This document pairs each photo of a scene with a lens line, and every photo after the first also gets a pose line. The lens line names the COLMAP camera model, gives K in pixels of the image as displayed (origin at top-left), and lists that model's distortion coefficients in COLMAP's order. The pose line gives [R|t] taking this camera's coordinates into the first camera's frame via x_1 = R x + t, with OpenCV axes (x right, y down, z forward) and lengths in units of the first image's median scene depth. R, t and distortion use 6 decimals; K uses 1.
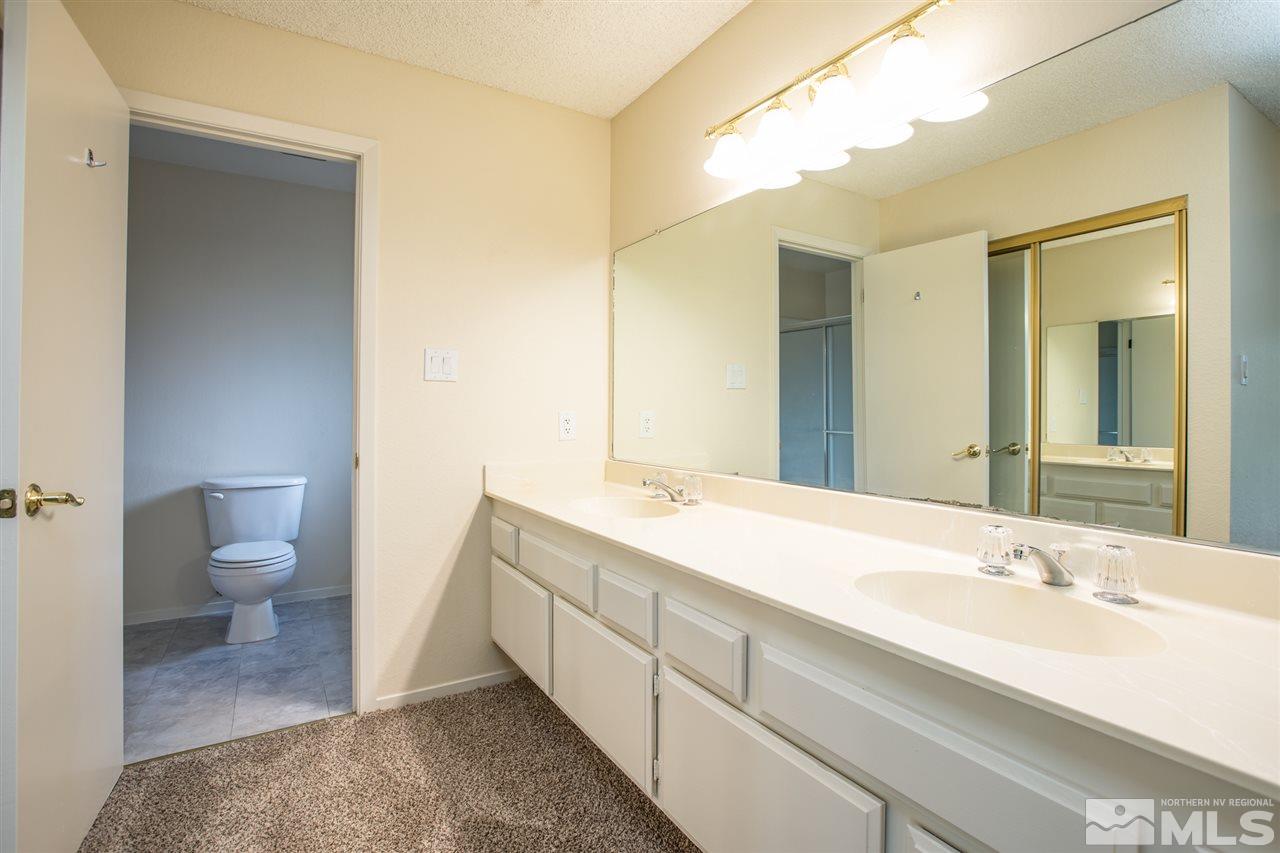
lens RADIAL K [[578.4, 0, 638.6], [0, 578.4, 411.8], [0, 0, 1]] dist [-0.002827, -0.000194]
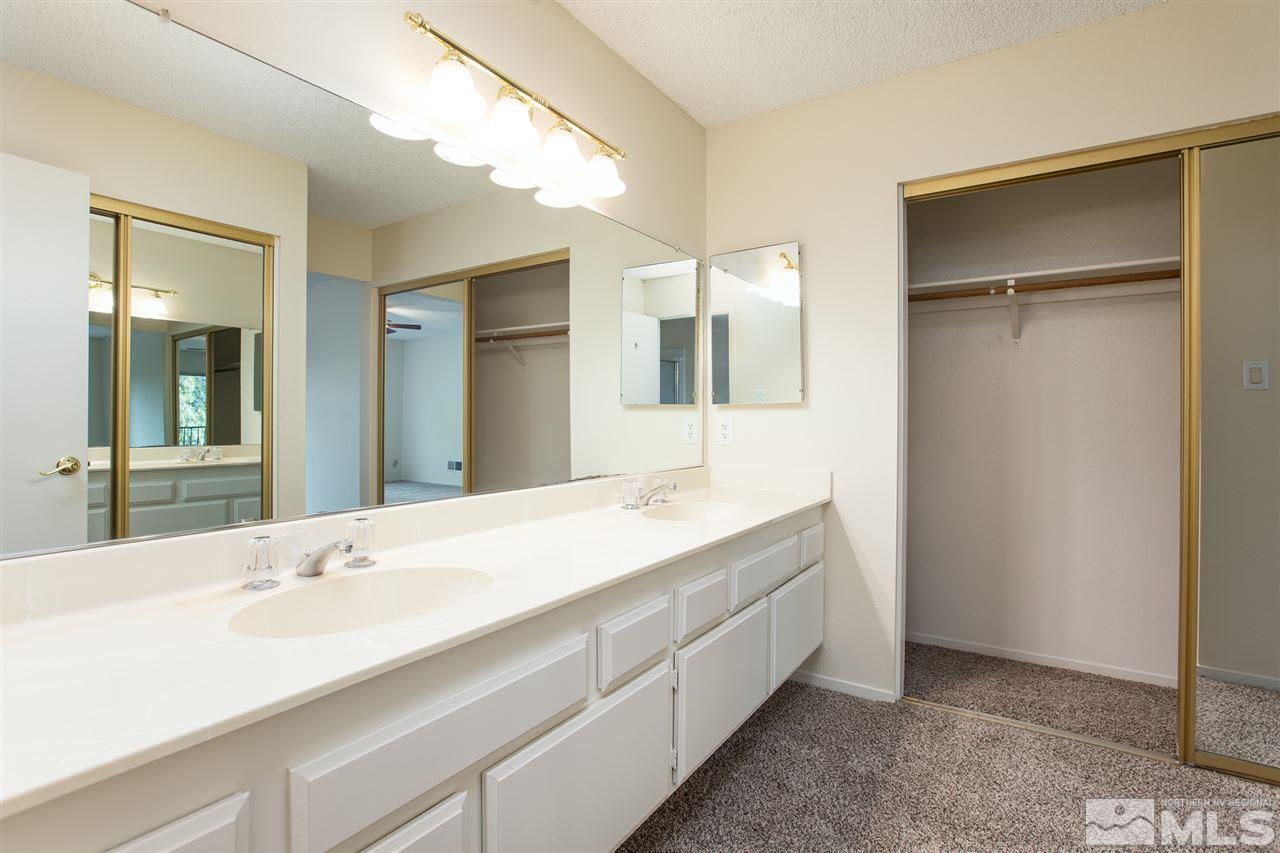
lens RADIAL K [[634.2, 0, 649.3], [0, 634.2, 414.6], [0, 0, 1]] dist [-0.046114, 0.000334]
pose [[-0.437704, -0.009356, 0.899070, -0.729343], [-0.010906, 0.999928, 0.005097, -0.012602], [-0.899053, -0.007574, -0.437774, 1.145283]]
